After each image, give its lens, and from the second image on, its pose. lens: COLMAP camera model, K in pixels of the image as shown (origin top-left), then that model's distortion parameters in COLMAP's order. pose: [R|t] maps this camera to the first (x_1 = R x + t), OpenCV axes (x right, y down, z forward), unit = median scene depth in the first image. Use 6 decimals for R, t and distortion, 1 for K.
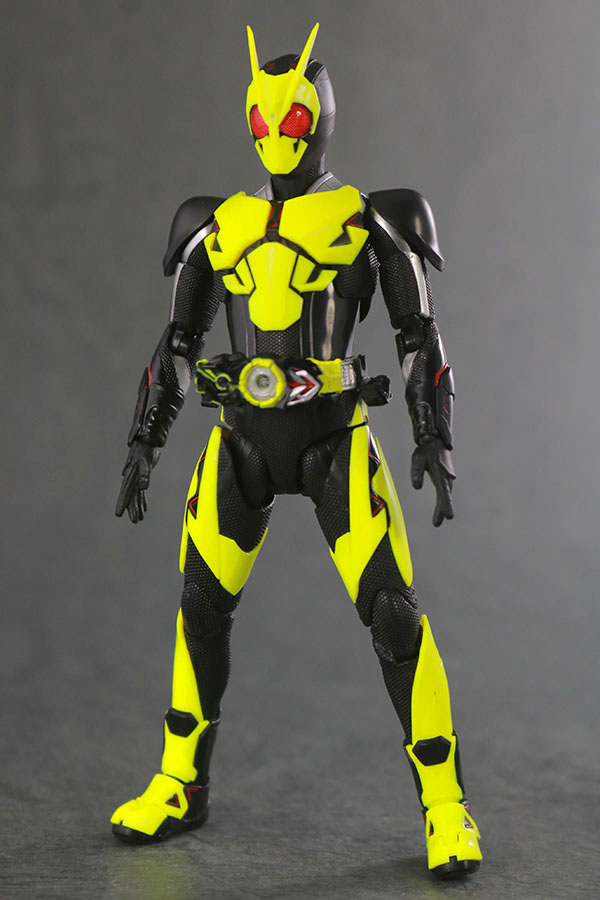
lens RADIAL K [[2295.8, 0, 300.0], [0, 2295.8, 450.0], [0, 0, 1]] dist [-0.029361, -0.047415]
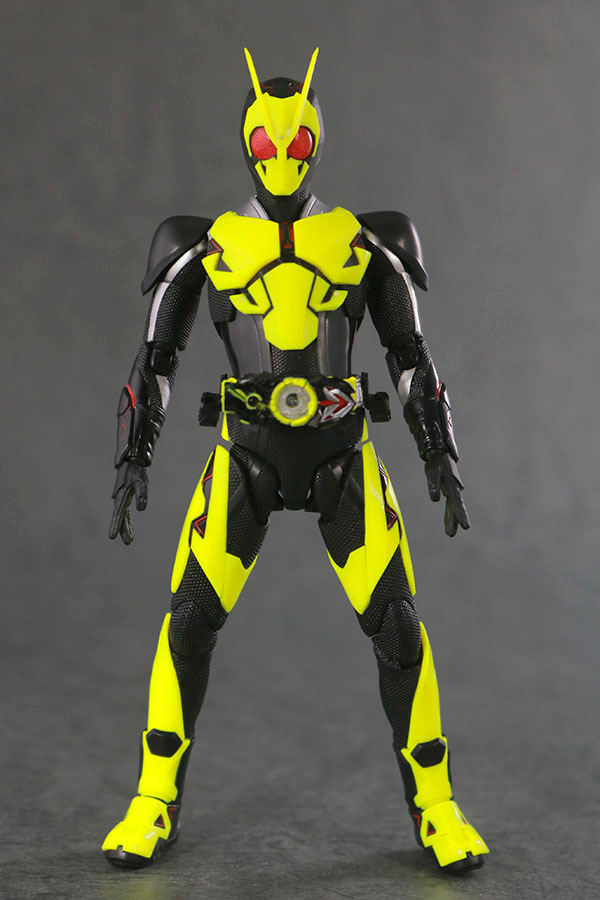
lens RADIAL K [[2286.0, 0, 300.0], [0, 2286.0, 450.0], [0, 0, 1]] dist [-0.037185, -0.628588]
pose [[0.939574, -0.024786, 0.341447, -0.350702], [0.024827, 0.999683, 0.004252, -0.011880], [-0.341444, 0.004482, 0.939891, 0.048962]]
